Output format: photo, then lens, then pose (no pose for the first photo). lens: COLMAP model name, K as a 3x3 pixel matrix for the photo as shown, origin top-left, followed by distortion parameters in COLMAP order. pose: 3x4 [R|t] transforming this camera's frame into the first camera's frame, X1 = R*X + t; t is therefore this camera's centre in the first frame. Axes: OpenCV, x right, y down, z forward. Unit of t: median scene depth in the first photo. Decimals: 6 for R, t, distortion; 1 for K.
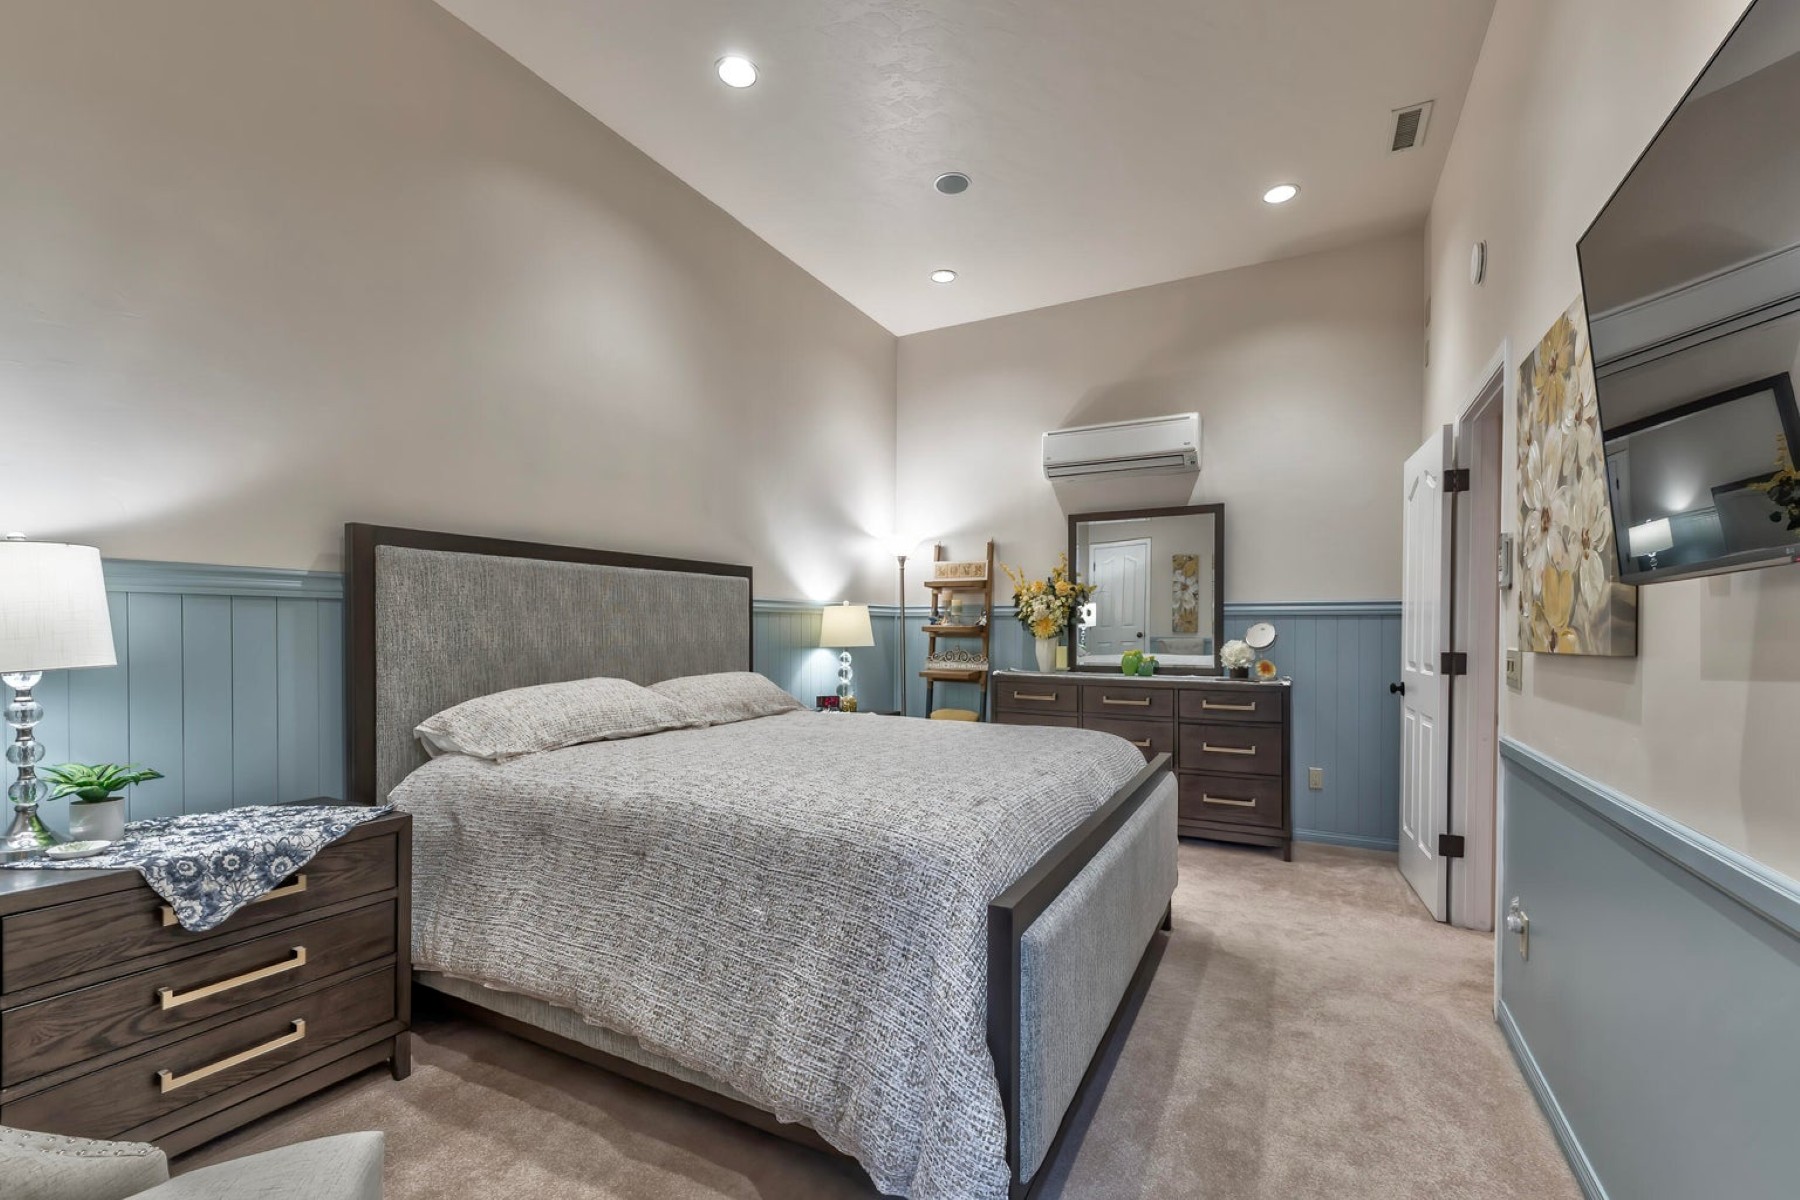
lens RADIAL K [[759.8, 0, 903.0], [0, 759.8, 636.0], [0, 0, 1]] dist [0.002340, 0.000407]
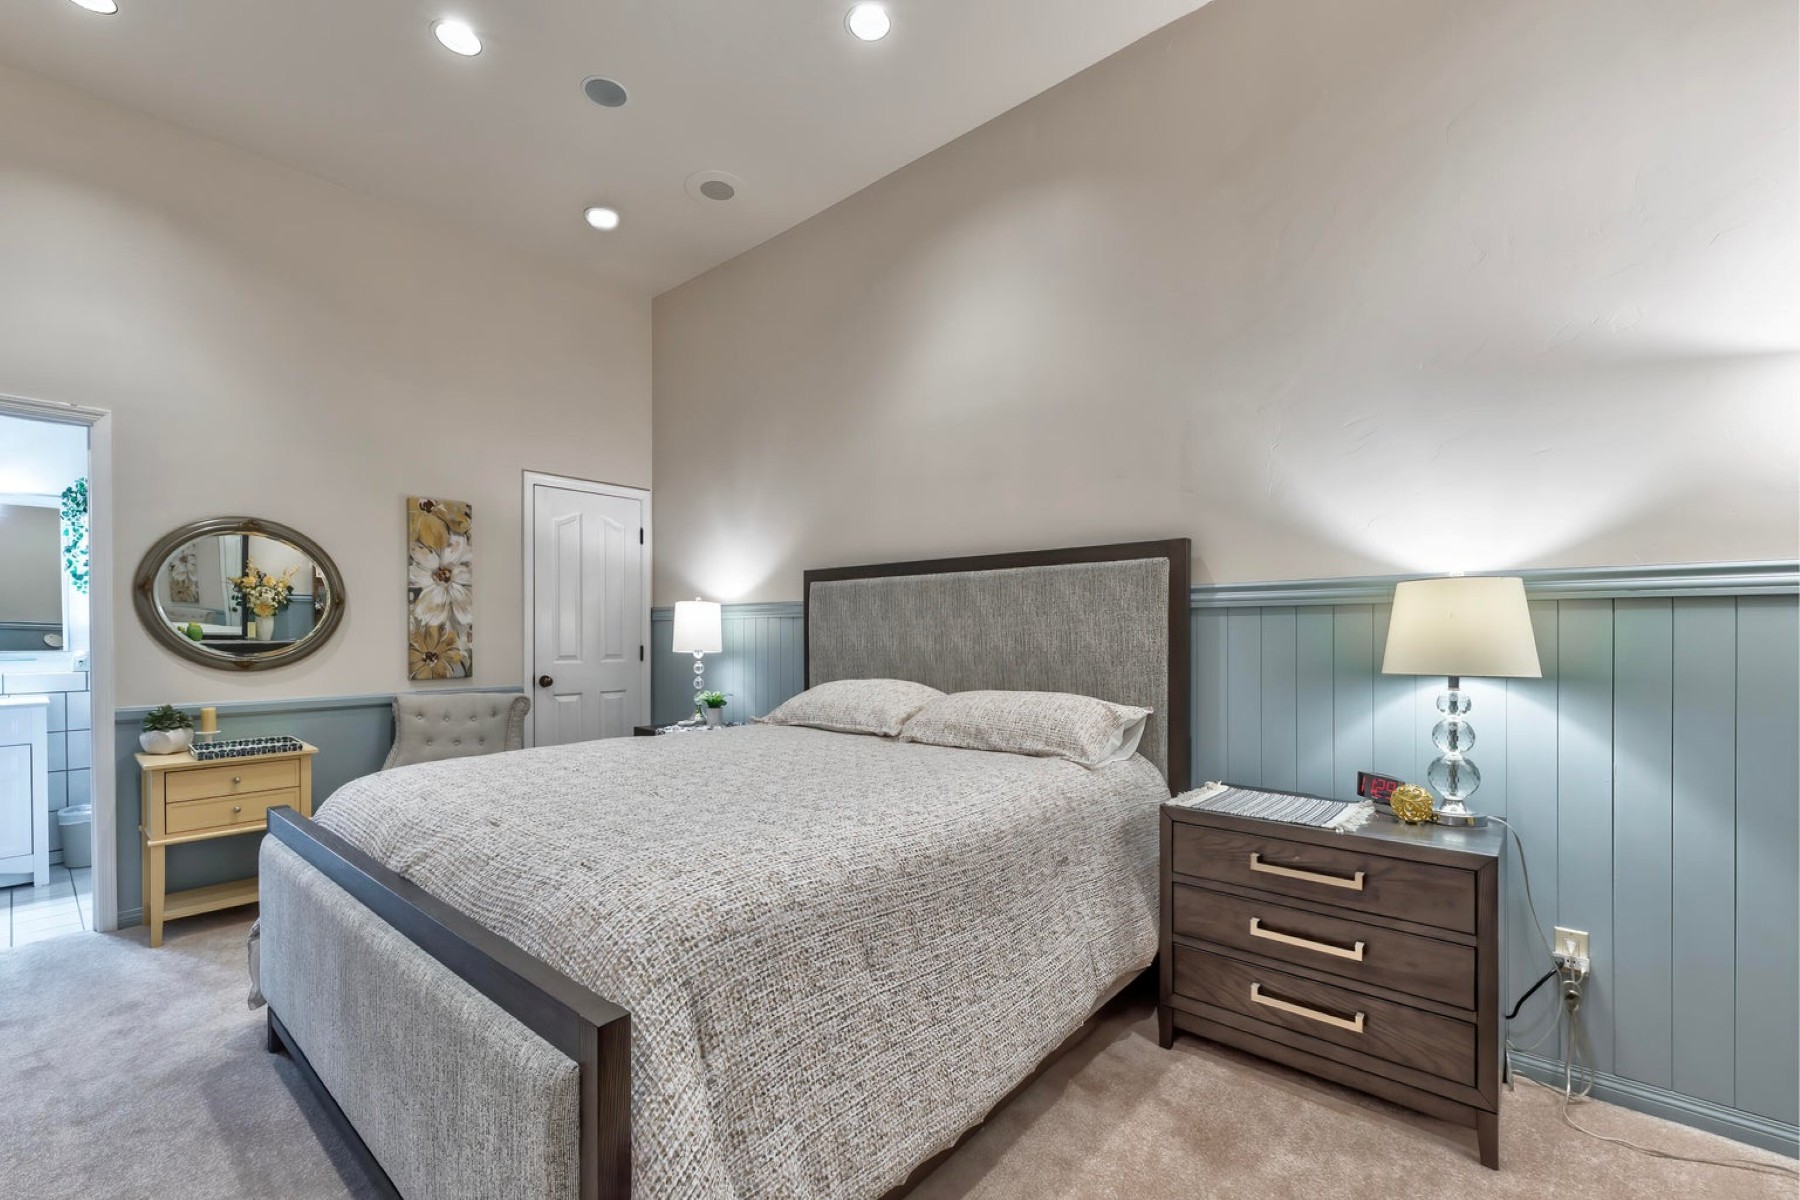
lens RADIAL K [[759.8, 0, 903.0], [0, 759.8, 636.0], [0, 0, 1]] dist [0.002340, 0.000407]
pose [[-0.223163, 0.006997, -0.974756, 0.576730], [-0.003157, 0.999964, 0.007901, -0.014297], [0.974776, 0.004840, -0.223133, 1.086581]]
